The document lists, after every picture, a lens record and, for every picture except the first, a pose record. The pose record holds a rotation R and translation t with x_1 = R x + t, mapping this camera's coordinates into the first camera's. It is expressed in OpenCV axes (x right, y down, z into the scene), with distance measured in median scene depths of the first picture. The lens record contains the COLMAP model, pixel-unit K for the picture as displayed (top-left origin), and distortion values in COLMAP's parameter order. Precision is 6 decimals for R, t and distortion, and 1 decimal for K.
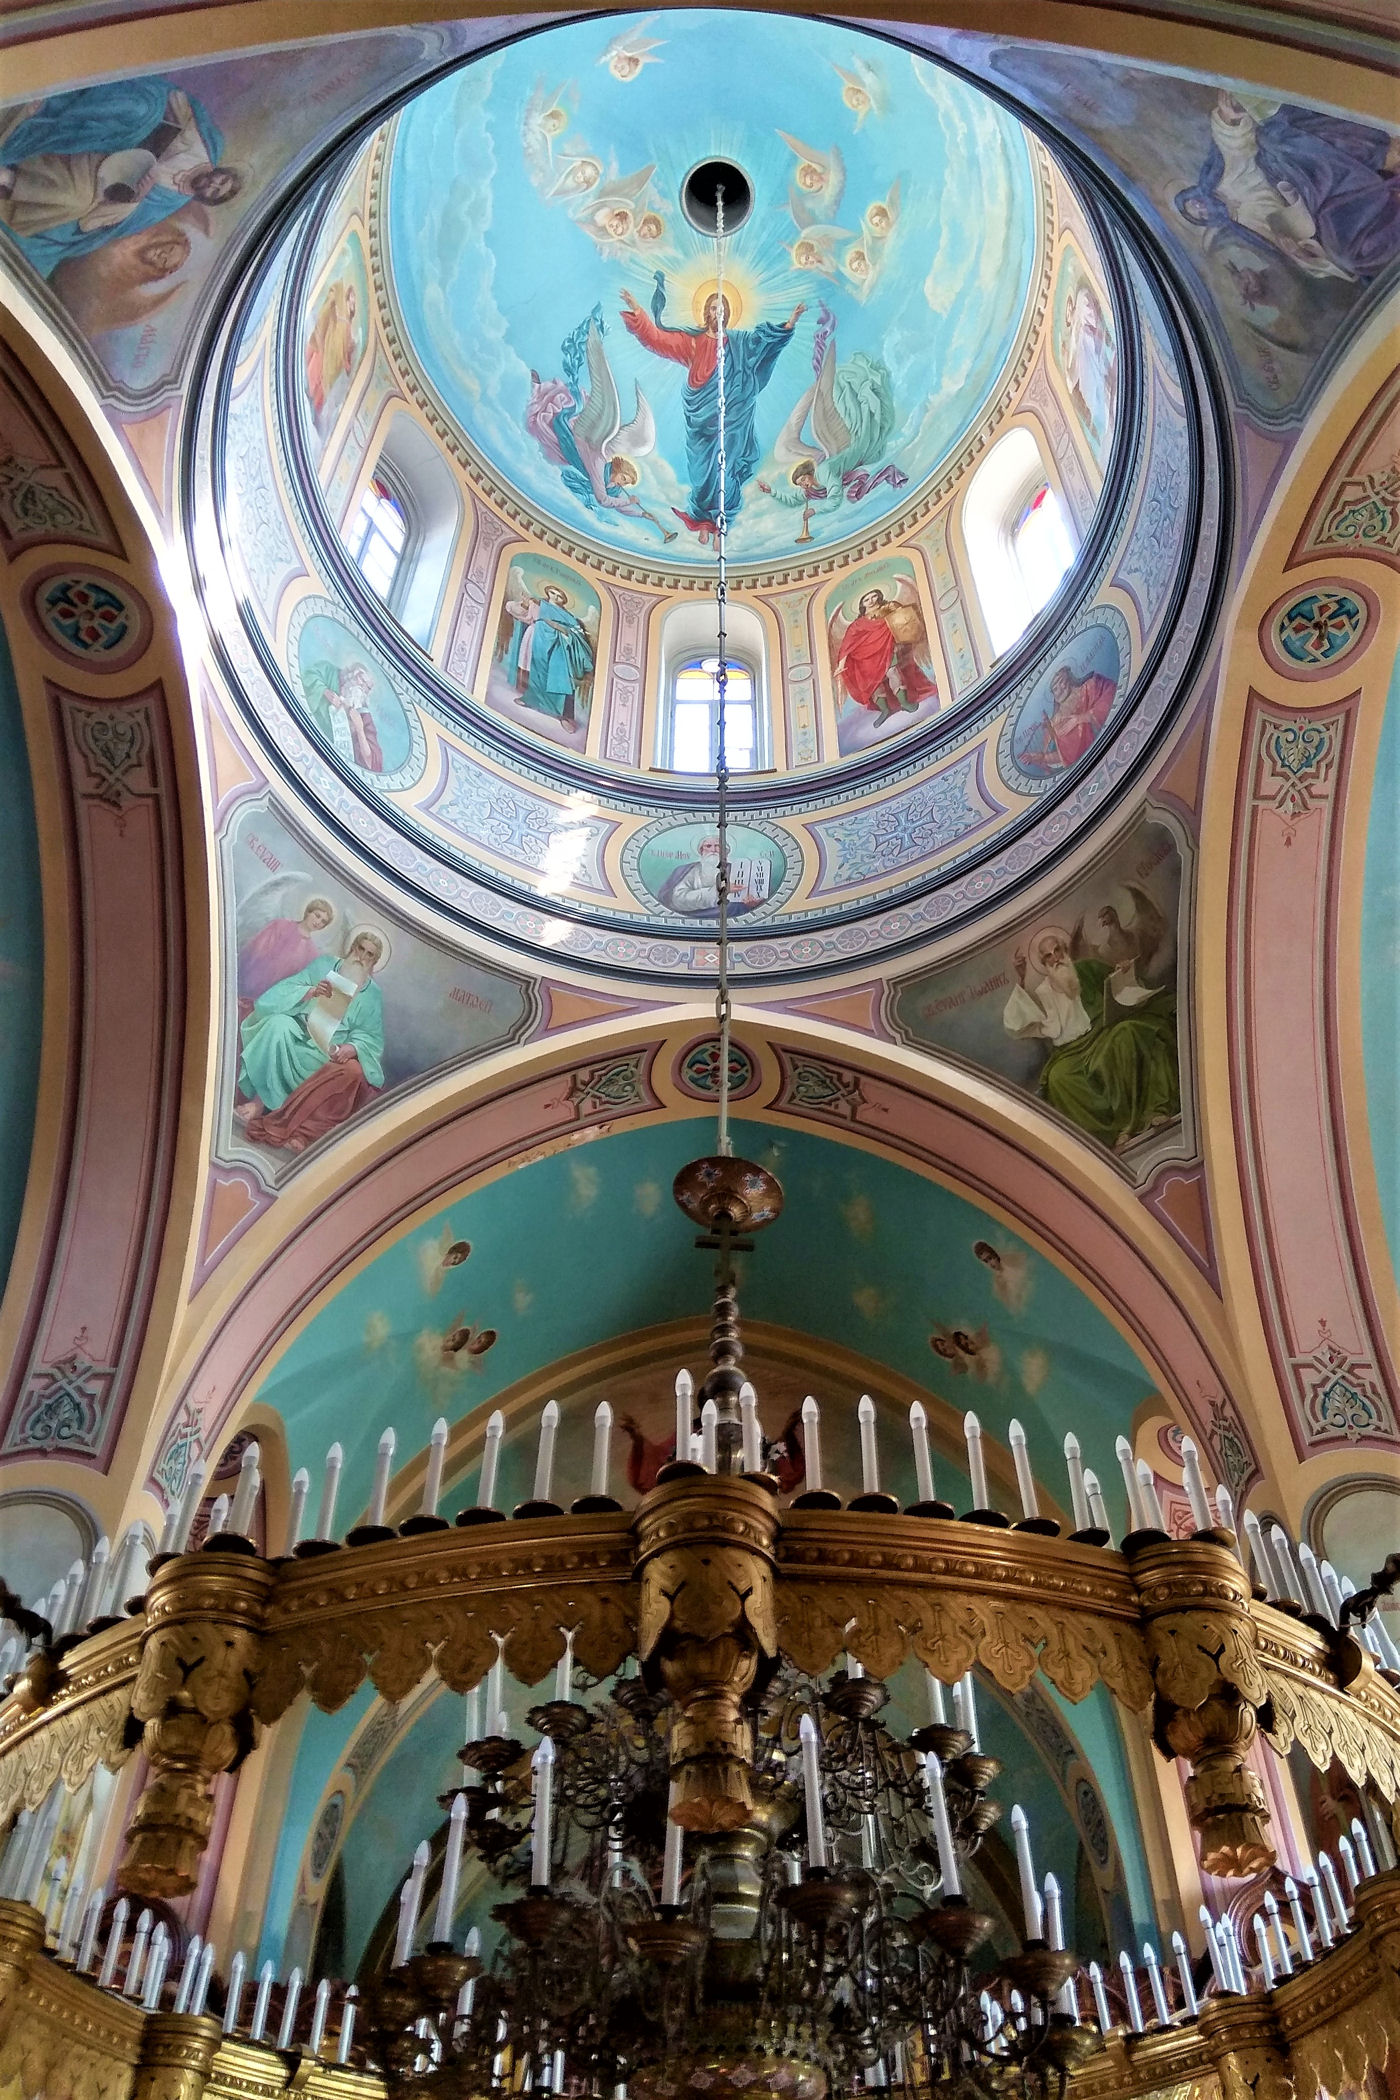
lens RADIAL K [[1436.4, 0, 773.3], [0, 1436.4, 1126.6], [0, 0, 1]] dist [0.103931, -0.121536]
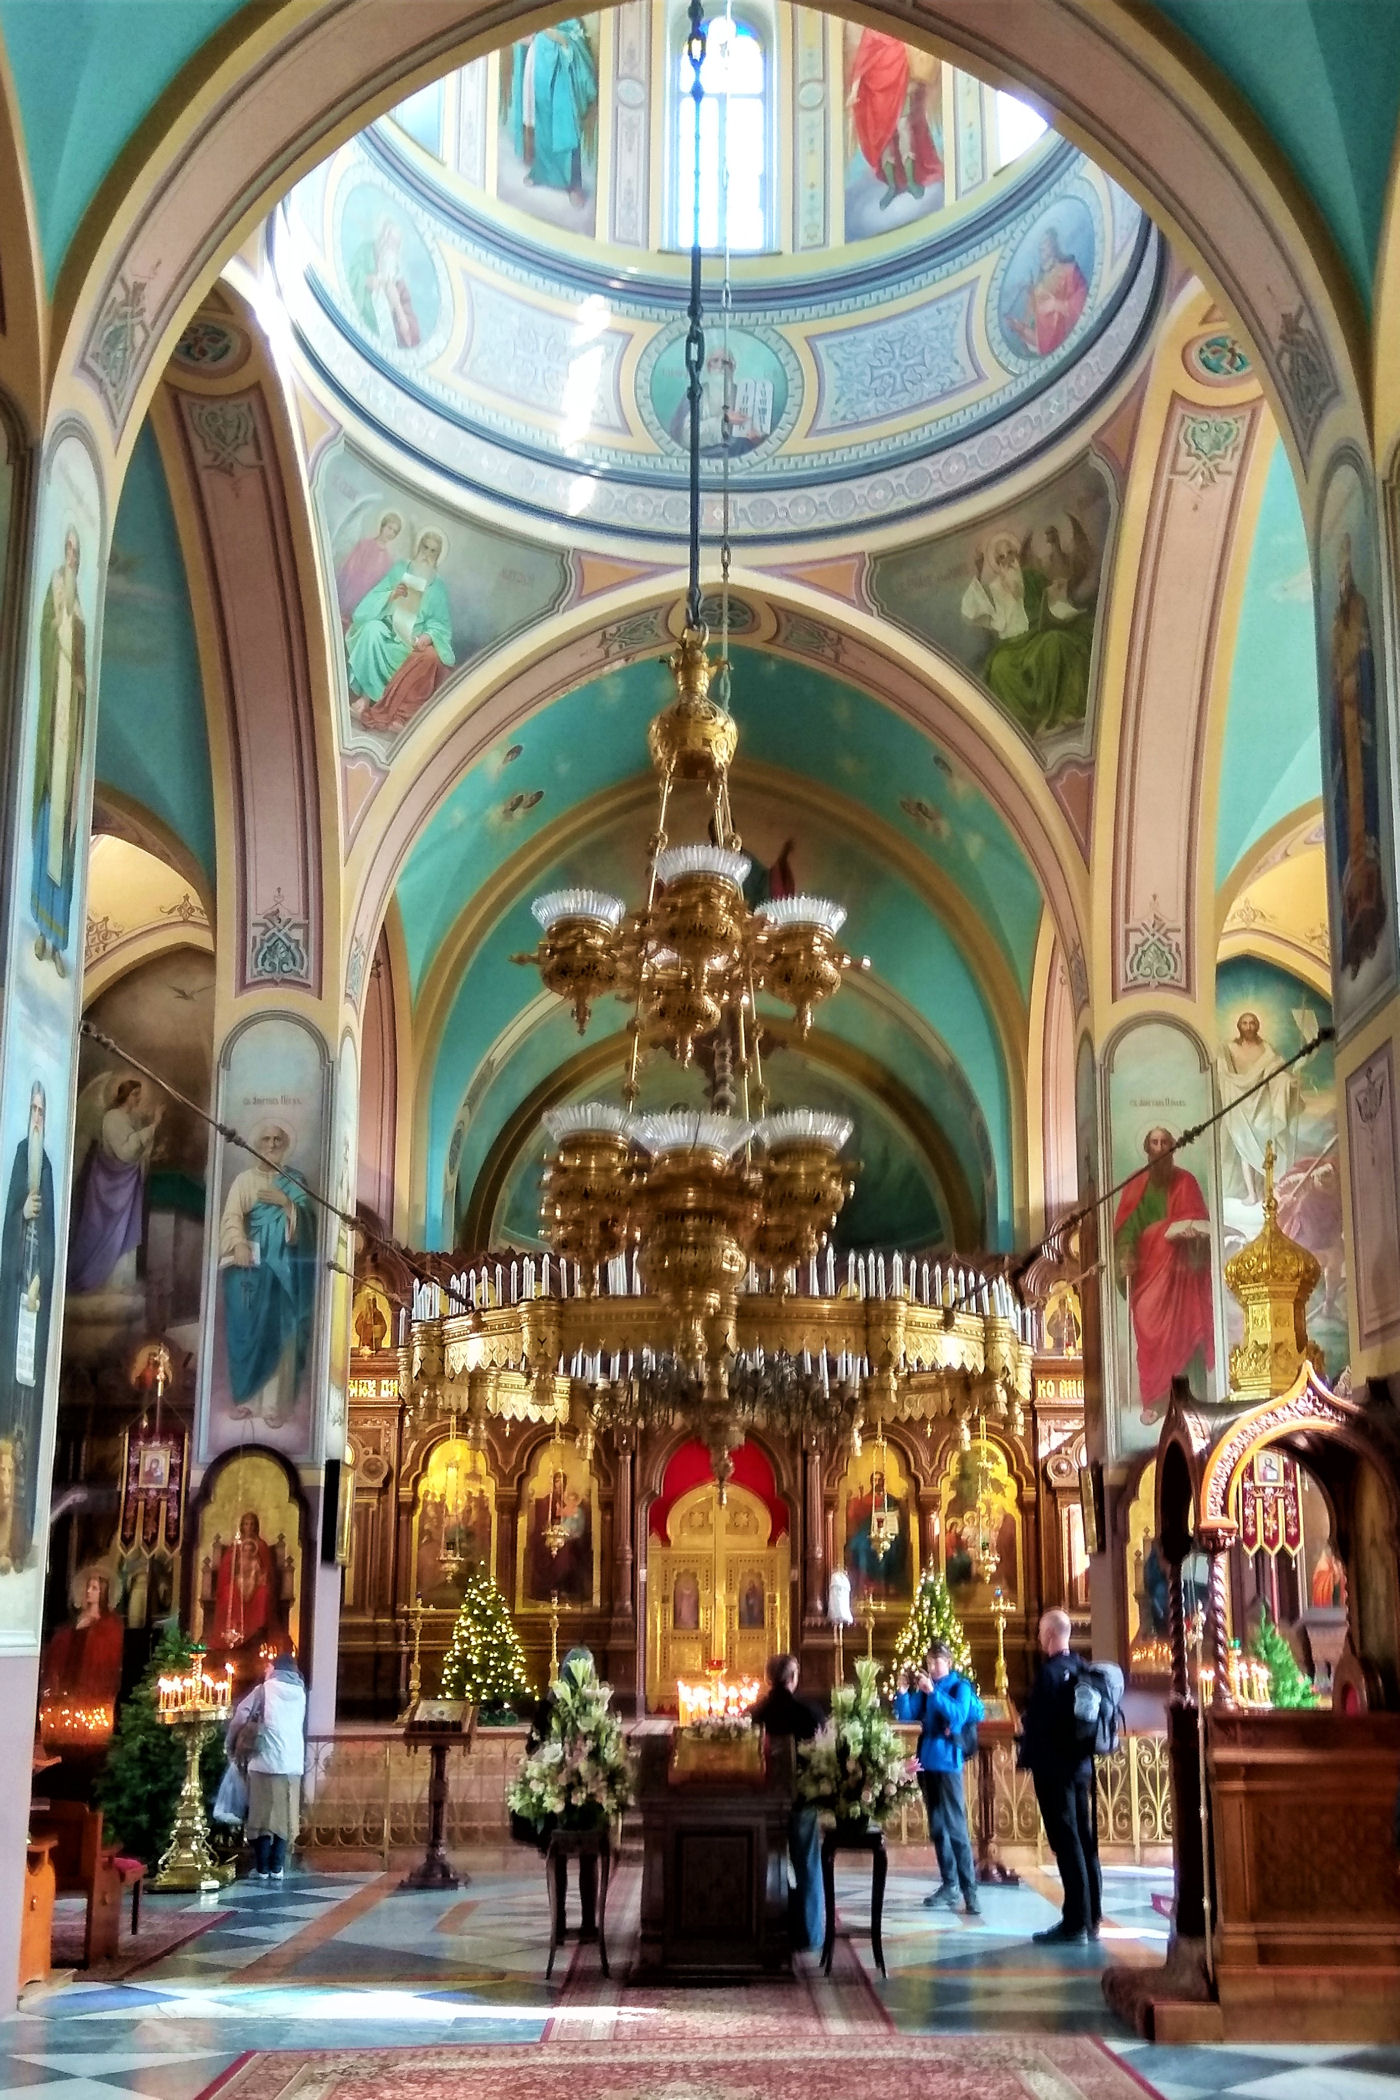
lens RADIAL K [[1436.4, 0, 773.3], [0, 1436.4, 1126.6], [0, 0, 1]] dist [0.103931, -0.121536]
pose [[0.999760, 0.021837, -0.001536, 0.015246], [-0.018151, 0.866114, 0.499517, -0.320519], [0.012239, -0.499369, 0.866303, -0.285082]]
